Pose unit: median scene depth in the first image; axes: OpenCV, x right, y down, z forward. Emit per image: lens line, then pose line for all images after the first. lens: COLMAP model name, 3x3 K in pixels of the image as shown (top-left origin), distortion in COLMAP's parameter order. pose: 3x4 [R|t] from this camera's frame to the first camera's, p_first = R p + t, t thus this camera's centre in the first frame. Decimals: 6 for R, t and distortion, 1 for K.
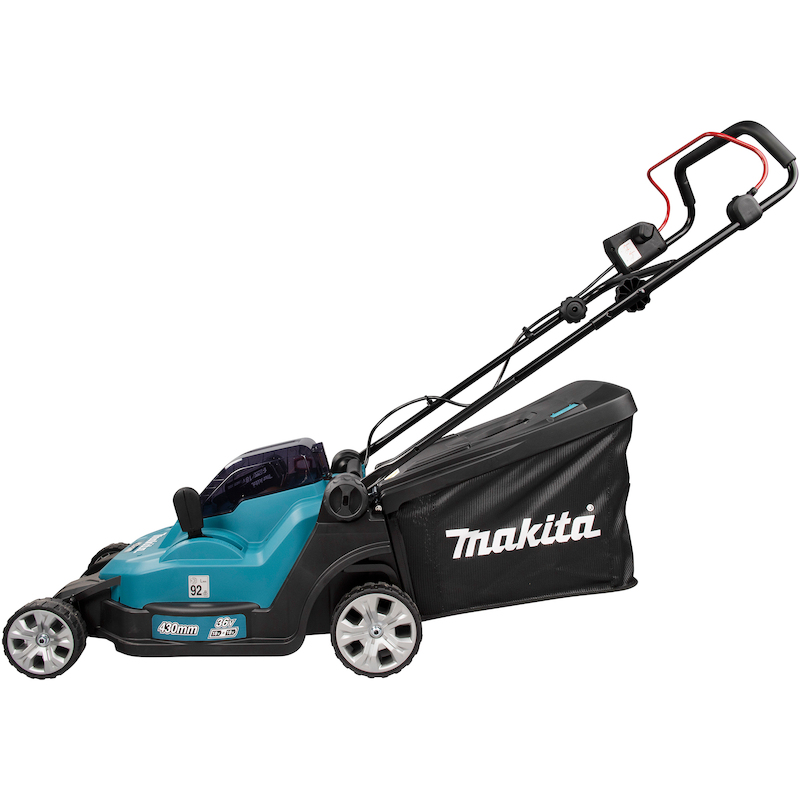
lens RADIAL K [[656.9, 0, 374.0], [0, 656.9, 432.1], [0, 0, 1]] dist [-0.032607, 0.007440]
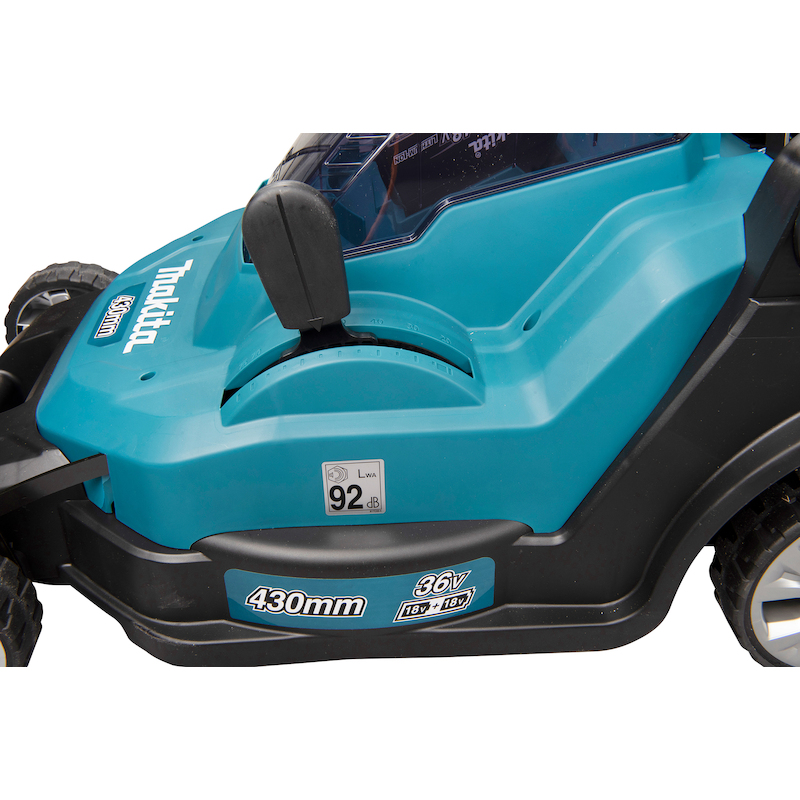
lens RADIAL K [[830.6, 0, 423.5], [0, 830.6, 400.5], [0, 0, 1]] dist [0.013880, 0.012488]
pose [[0.999234, -0.025614, 0.029587, -0.237888], [0.008716, 0.882723, 0.469813, -0.000669], [-0.038151, -0.469196, 0.882270, 0.632367]]
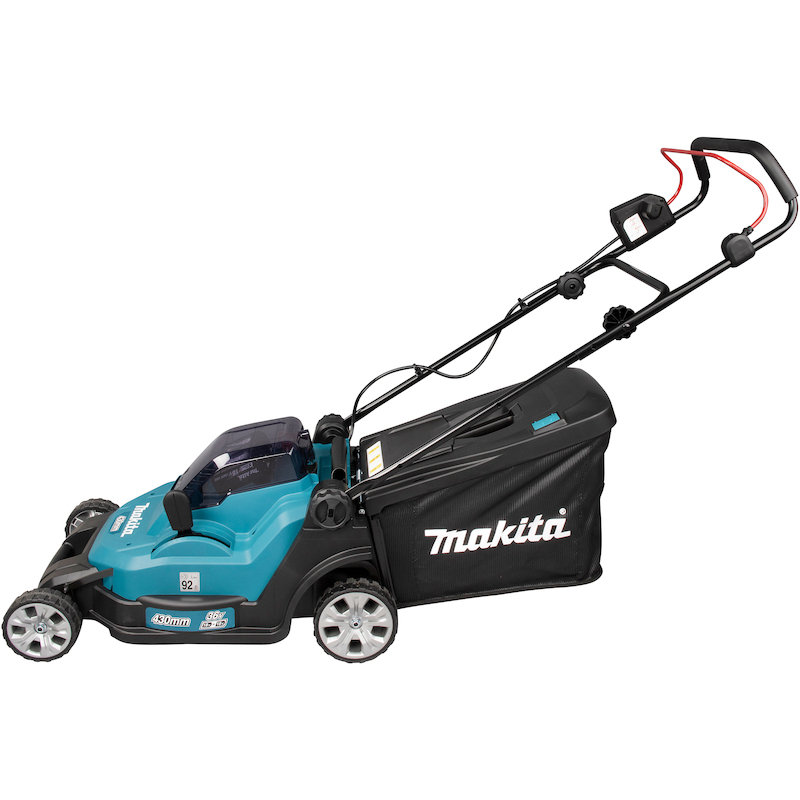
lens RADIAL K [[785.0, 0, 400.2], [0, 785.0, 387.4], [0, 0, 1]] dist [-0.005974, -0.022201]
pose [[0.997831, 0.030983, 0.058074, -0.010923], [-0.042382, 0.977482, 0.206719, -0.339757], [-0.050361, -0.208732, 0.976675, -0.185910]]
